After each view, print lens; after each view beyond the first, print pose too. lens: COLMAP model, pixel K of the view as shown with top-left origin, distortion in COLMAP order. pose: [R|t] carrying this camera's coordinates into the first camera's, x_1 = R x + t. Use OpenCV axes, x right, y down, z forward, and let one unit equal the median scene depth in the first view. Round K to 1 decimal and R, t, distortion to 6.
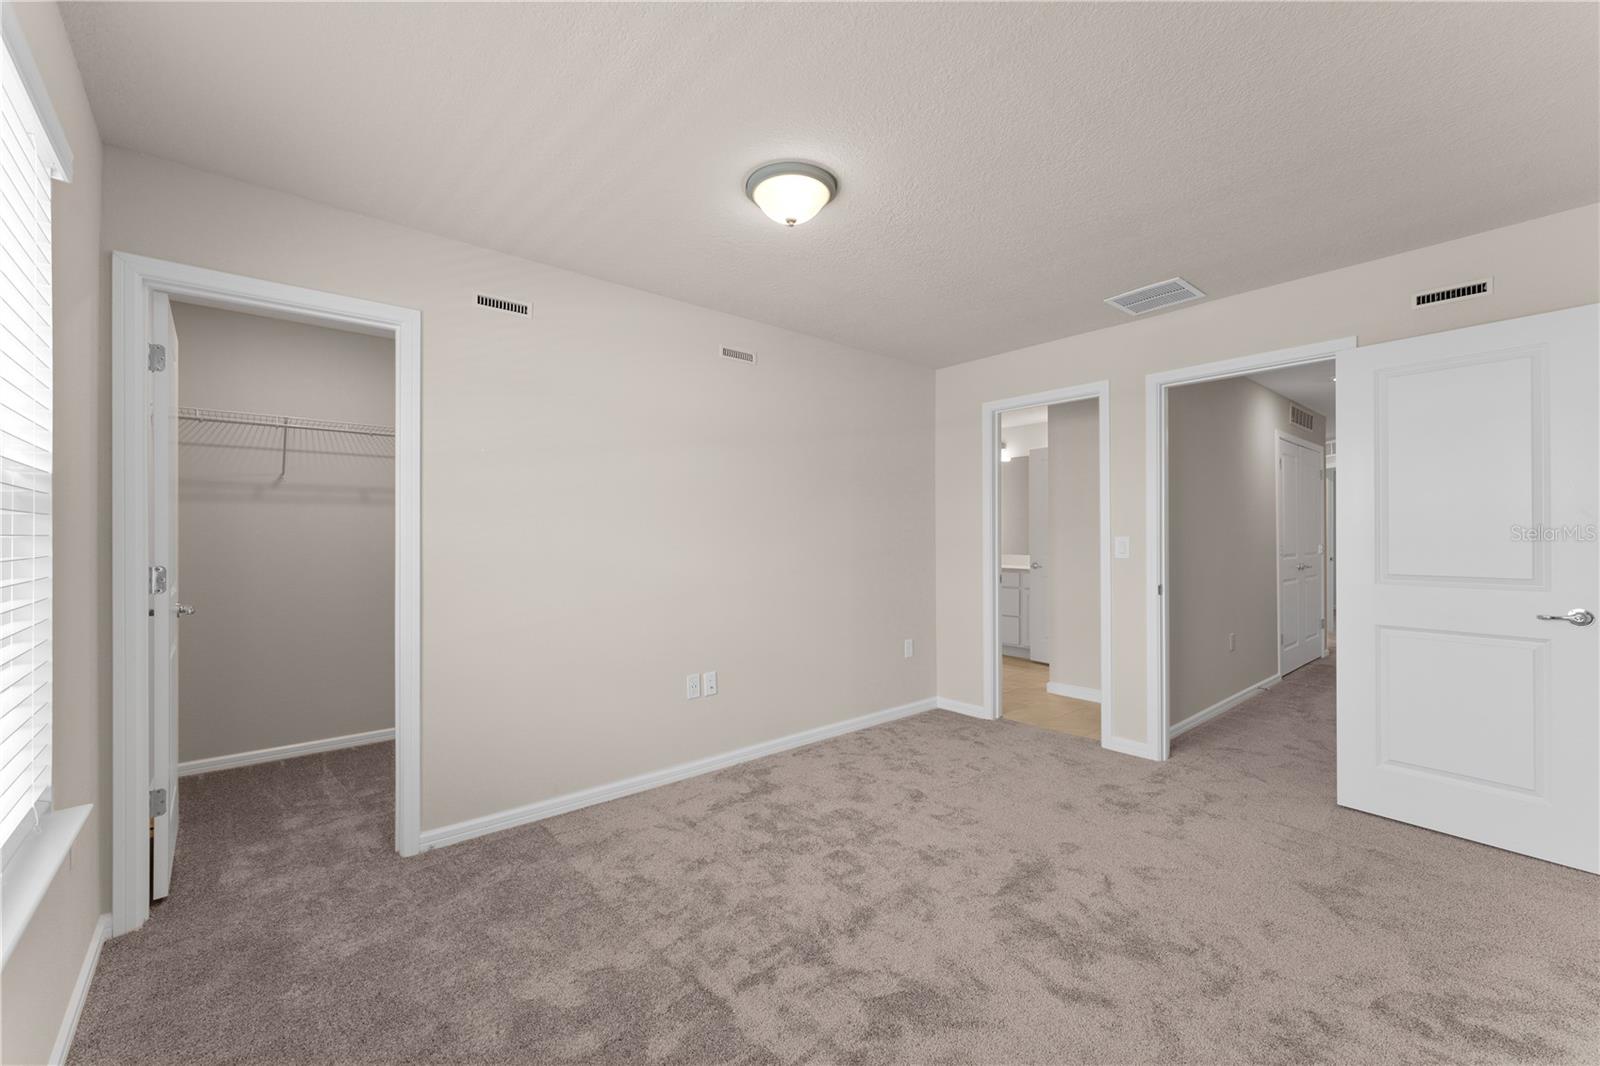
lens RADIAL K [[649.7, 0, 808.9], [0, 649.7, 518.4], [0, 0, 1]] dist [0.000046, 0.000036]
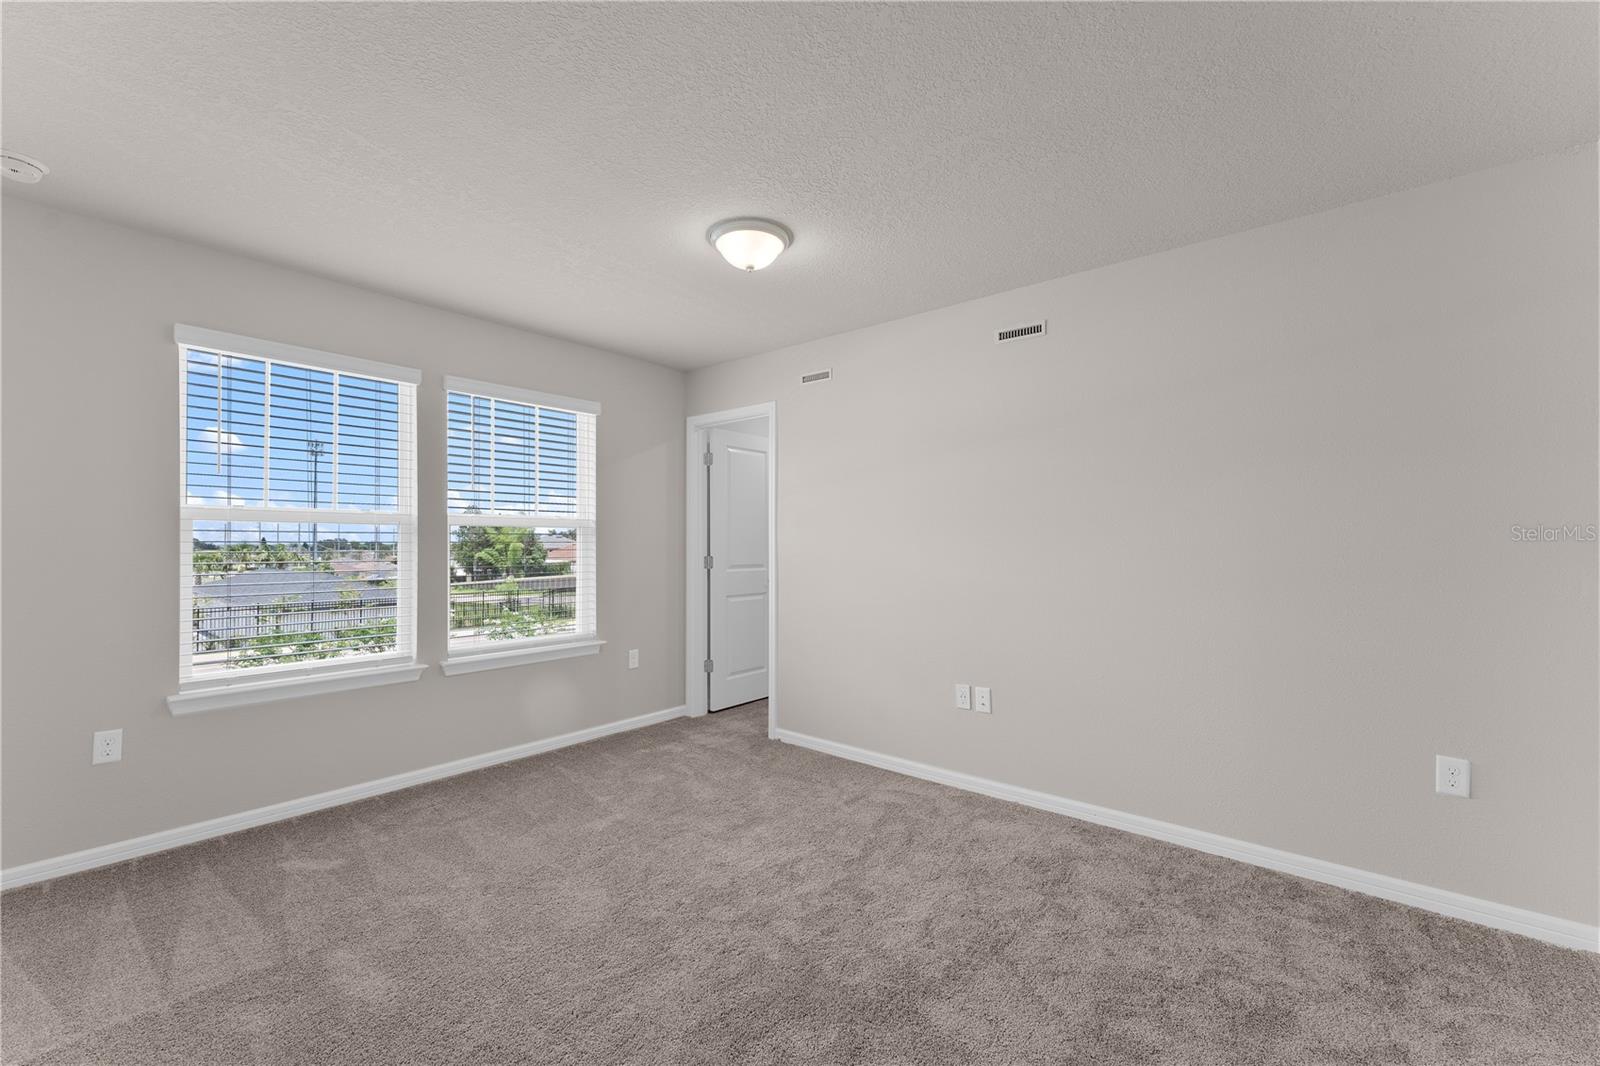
lens RADIAL K [[662.6, 0, 800.0], [0, 662.6, 541.1], [0, 0, 1]] dist [0.000439, -0.000123]
pose [[0.142936, -0.005472, -0.989717, 0.791543], [0.026313, 0.999652, -0.001727, 0.021668], [0.989382, -0.025796, 0.143030, 0.642402]]
